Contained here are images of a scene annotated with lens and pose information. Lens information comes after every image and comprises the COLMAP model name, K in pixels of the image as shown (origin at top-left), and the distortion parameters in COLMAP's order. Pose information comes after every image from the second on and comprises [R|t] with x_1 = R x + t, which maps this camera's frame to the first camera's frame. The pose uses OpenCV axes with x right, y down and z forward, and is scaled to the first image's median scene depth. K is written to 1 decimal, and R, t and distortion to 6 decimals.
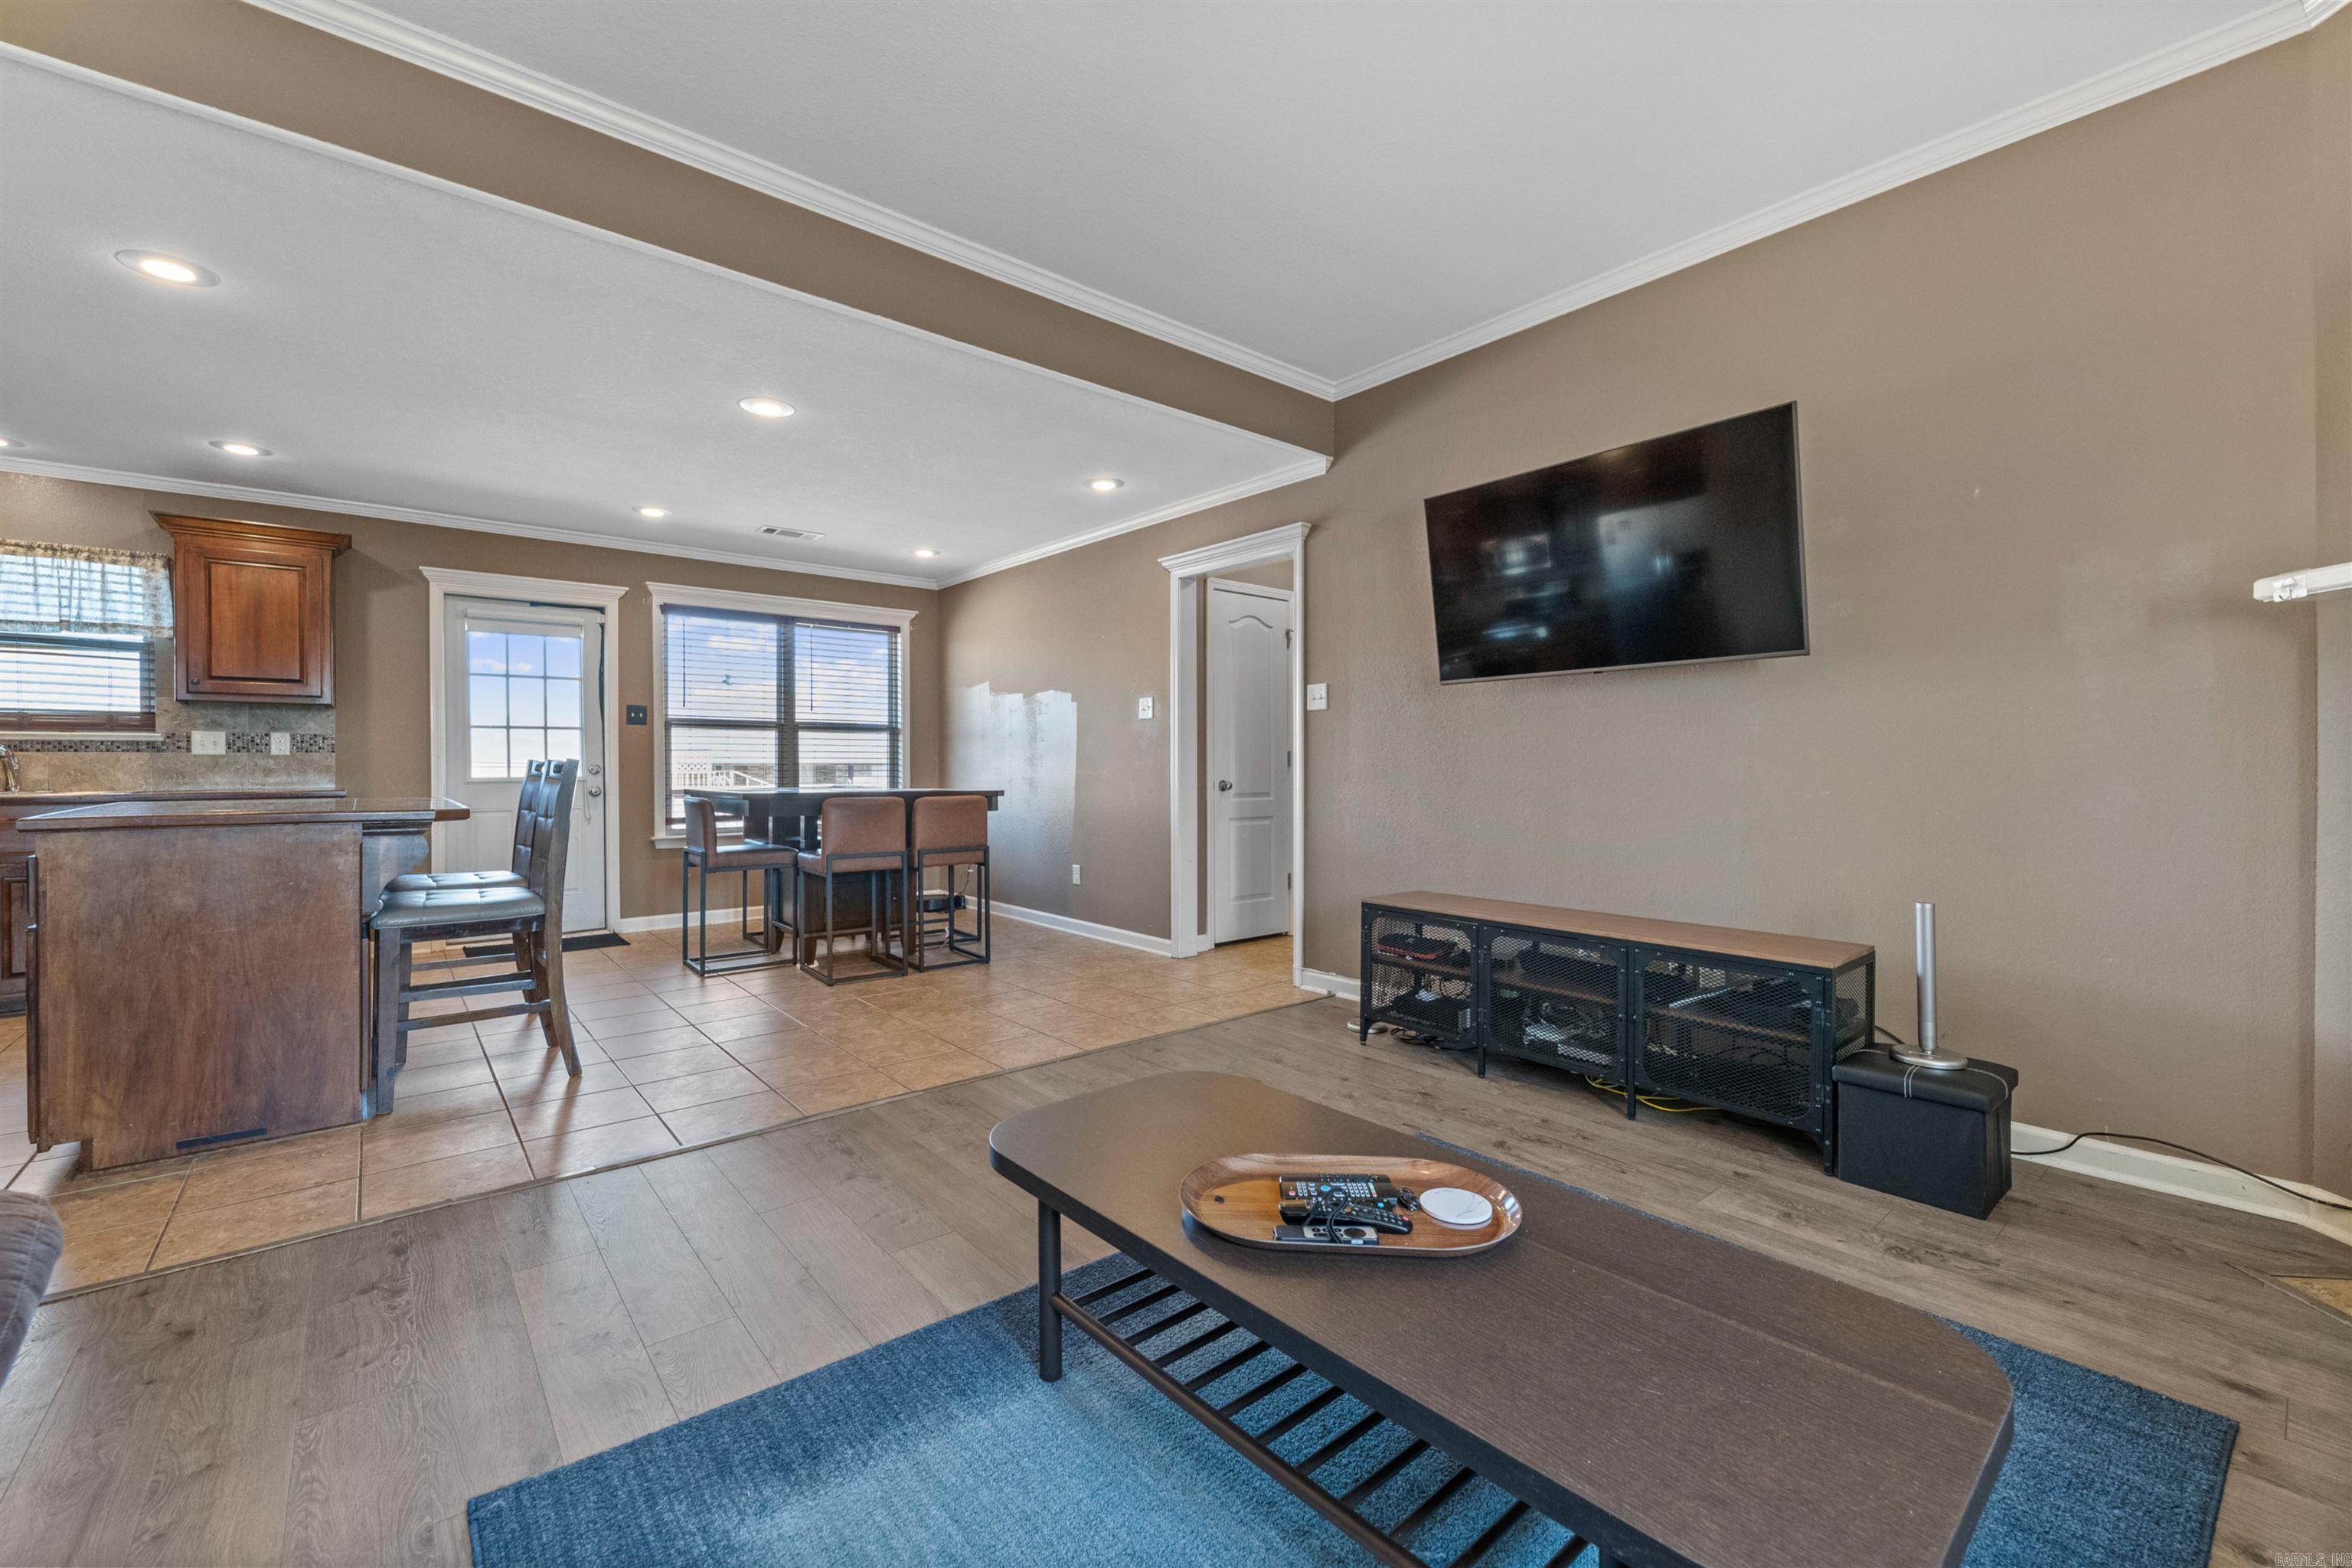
lens RADIAL K [[948.9, 0, 1180.3], [0, 948.9, 767.8], [0, 0, 1]] dist [-0.001856, -0.000749]
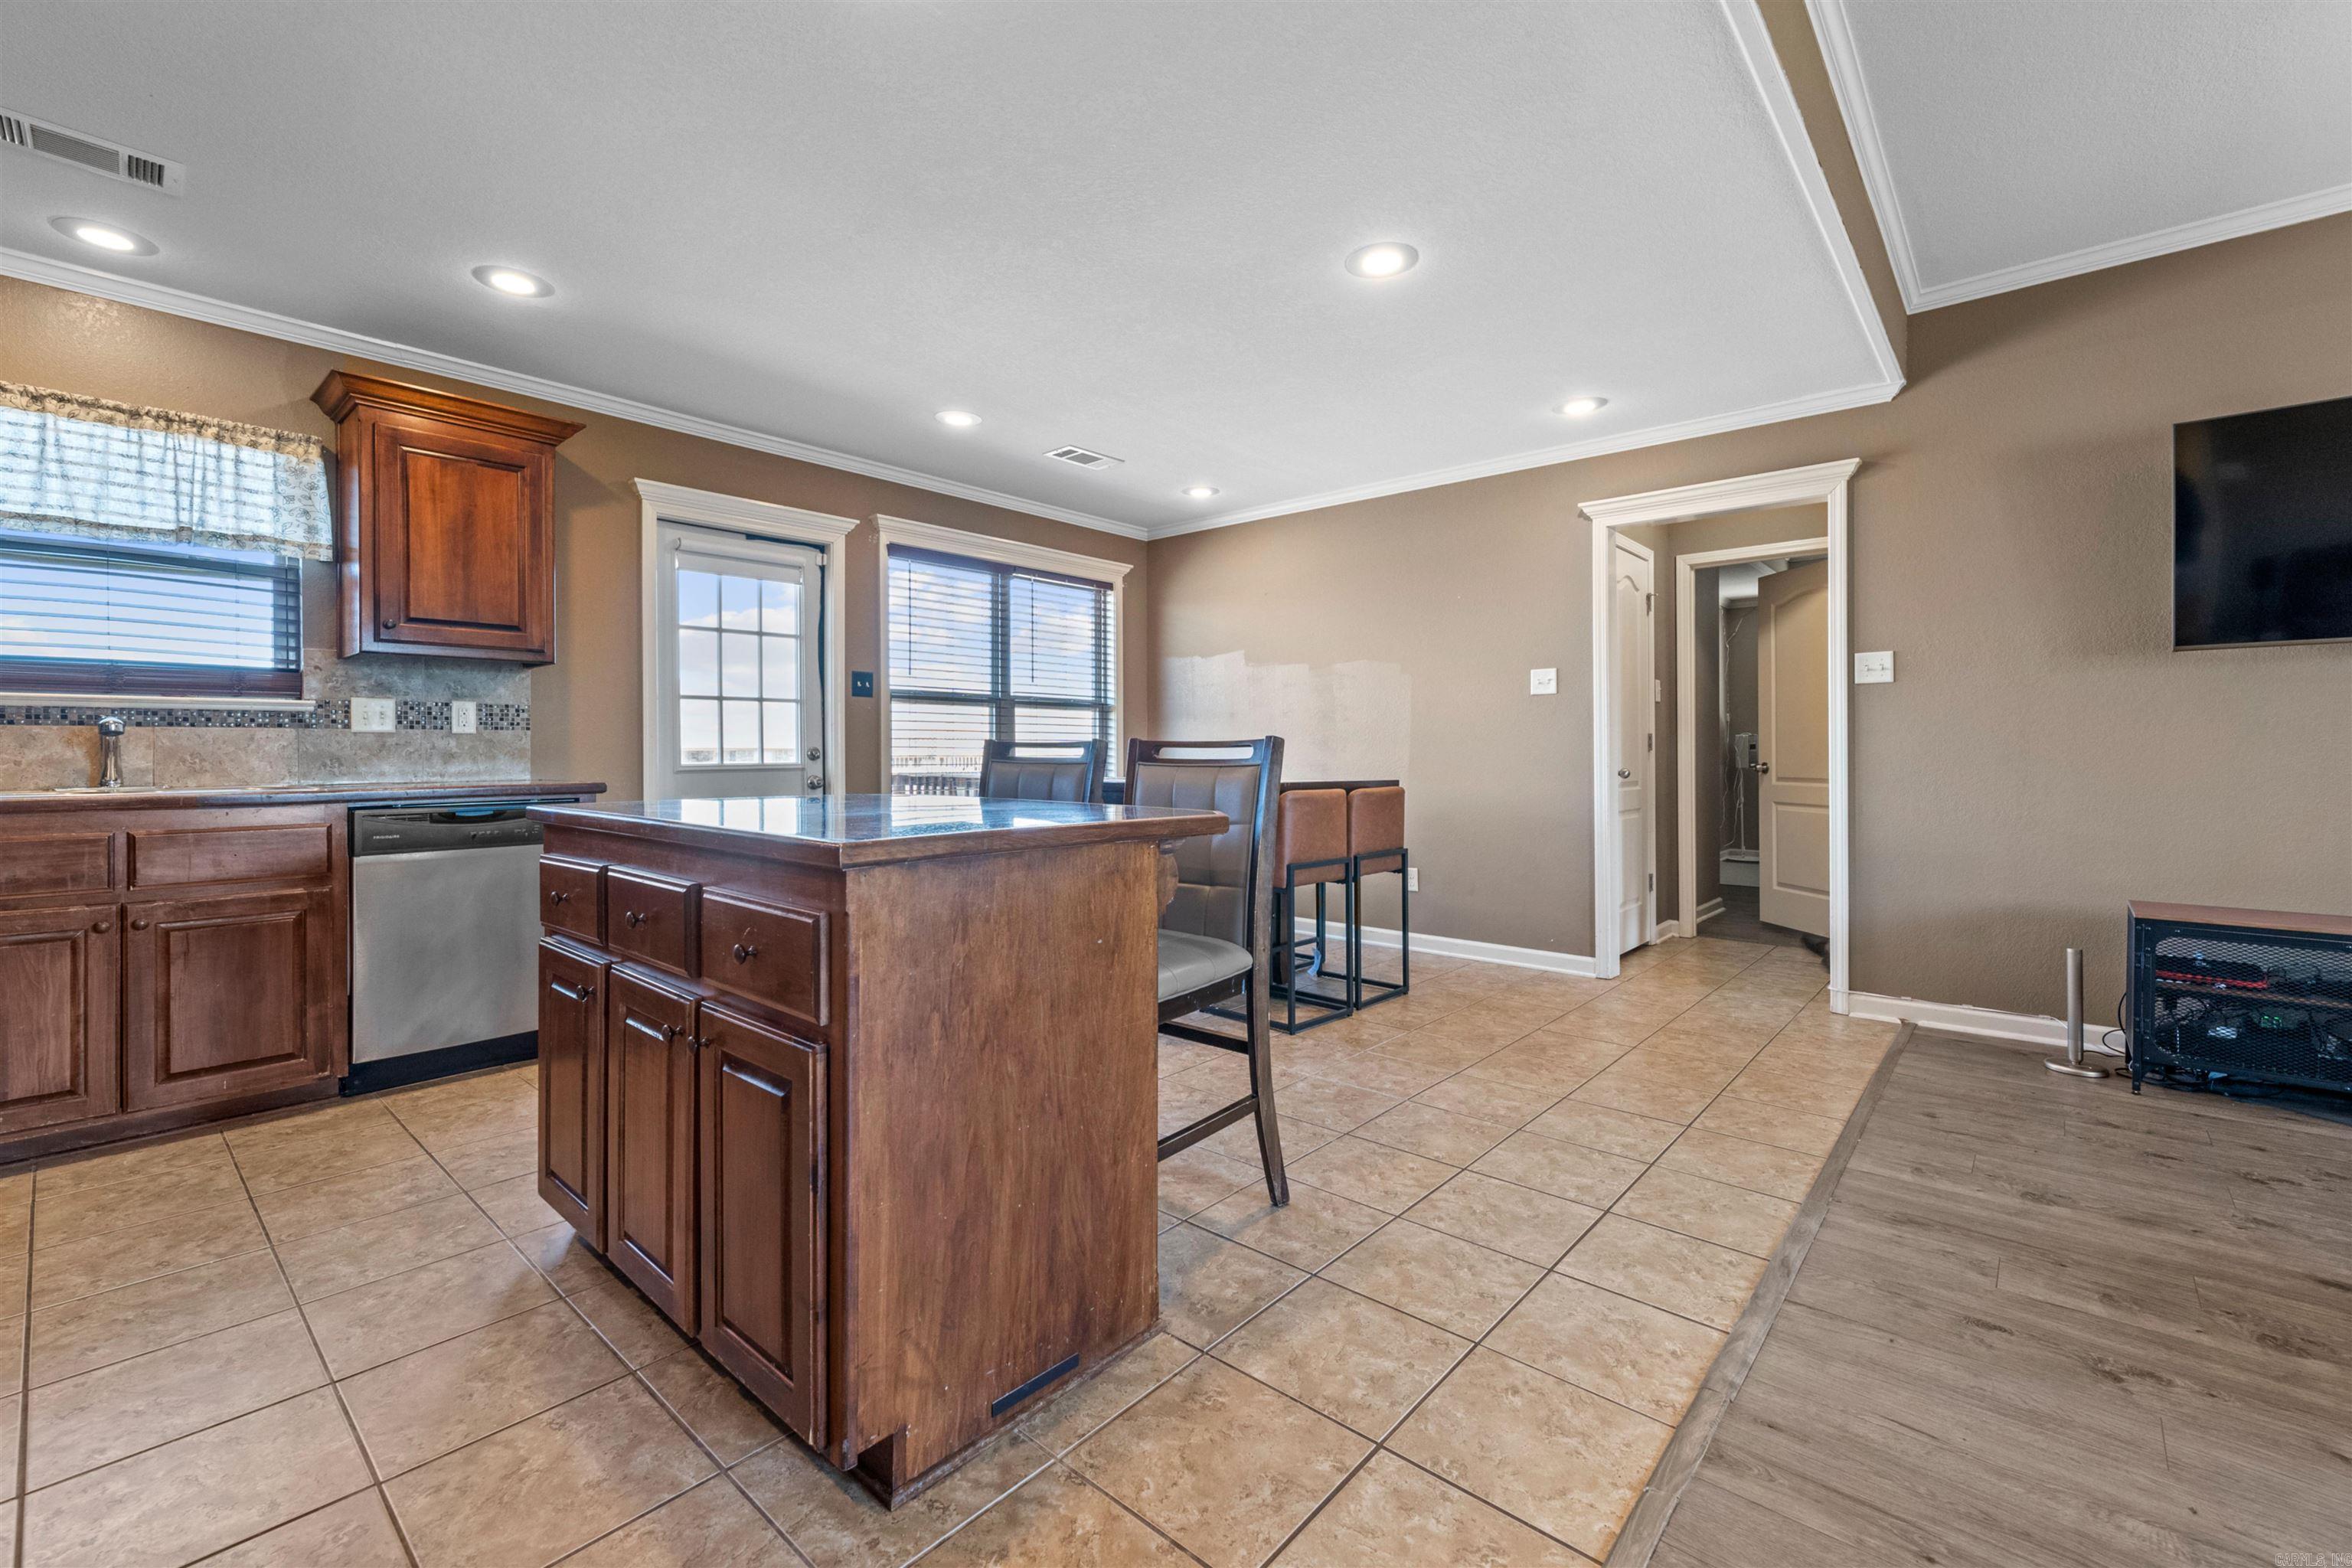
lens RADIAL K [[985.0, 0, 1171.5], [0, 985.0, 745.9], [0, 0, 1]] dist [0.000105, -0.000164]
pose [[0.990915, 0.001294, 0.134483, -0.558695], [-0.000165, 0.999965, -0.008405, 0.002180], [-0.134489, 0.008307, 0.990880, 0.213245]]
